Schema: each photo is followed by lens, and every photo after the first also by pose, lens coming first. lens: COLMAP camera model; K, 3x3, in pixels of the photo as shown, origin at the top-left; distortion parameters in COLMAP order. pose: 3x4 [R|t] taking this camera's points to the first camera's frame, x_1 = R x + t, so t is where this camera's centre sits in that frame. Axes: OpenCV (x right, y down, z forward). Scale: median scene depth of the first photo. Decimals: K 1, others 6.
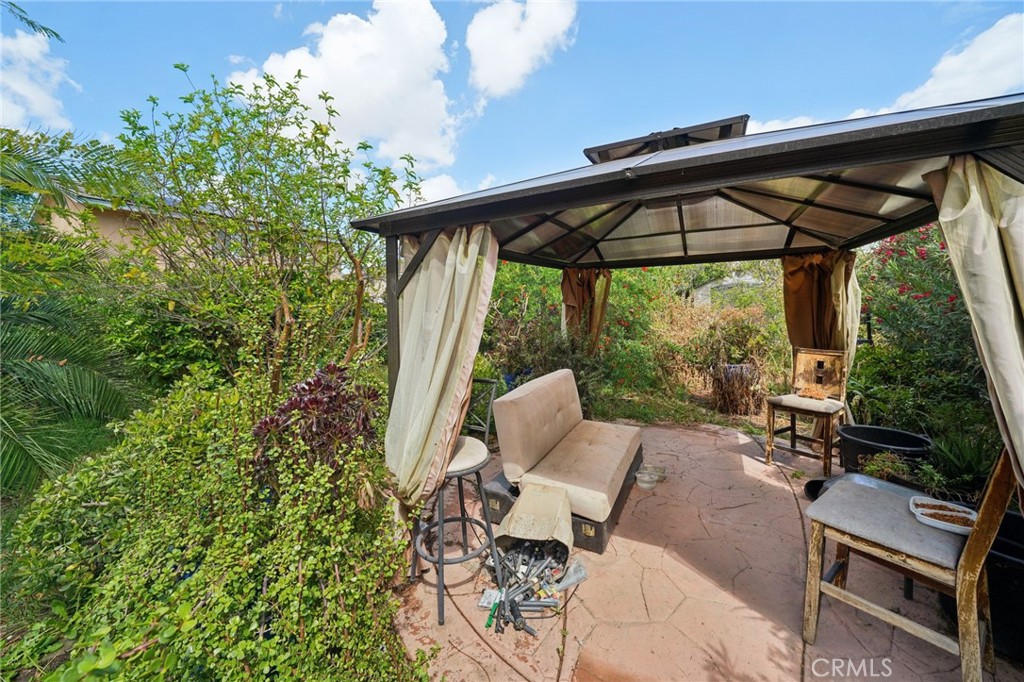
lens RADIAL K [[400.3, 0, 509.8], [0, 400.3, 312.7], [0, 0, 1]] dist [-0.015997, 0.000305]
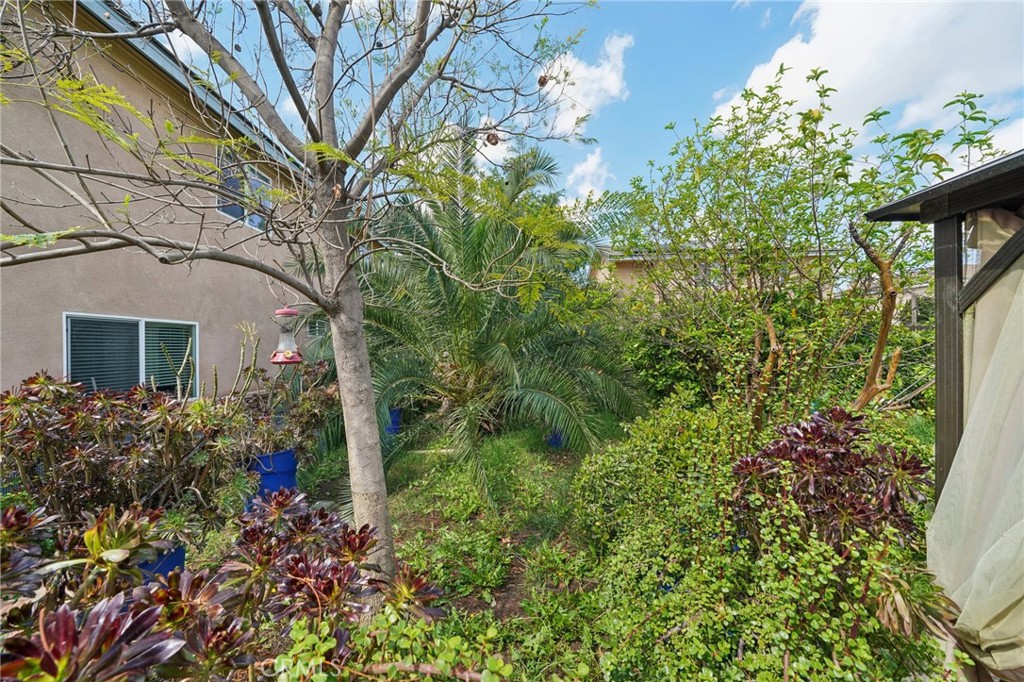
lens RADIAL K [[379.5, 0, 512.0], [0, 379.5, 341.0], [0, 0, 1]] dist [-0.014905, -0.000029]
pose [[0.459373, 0.010652, -0.888180, -0.065030], [-0.004224, 0.999943, 0.009808, 0.000186], [0.888234, -0.000754, 0.459392, 0.087622]]
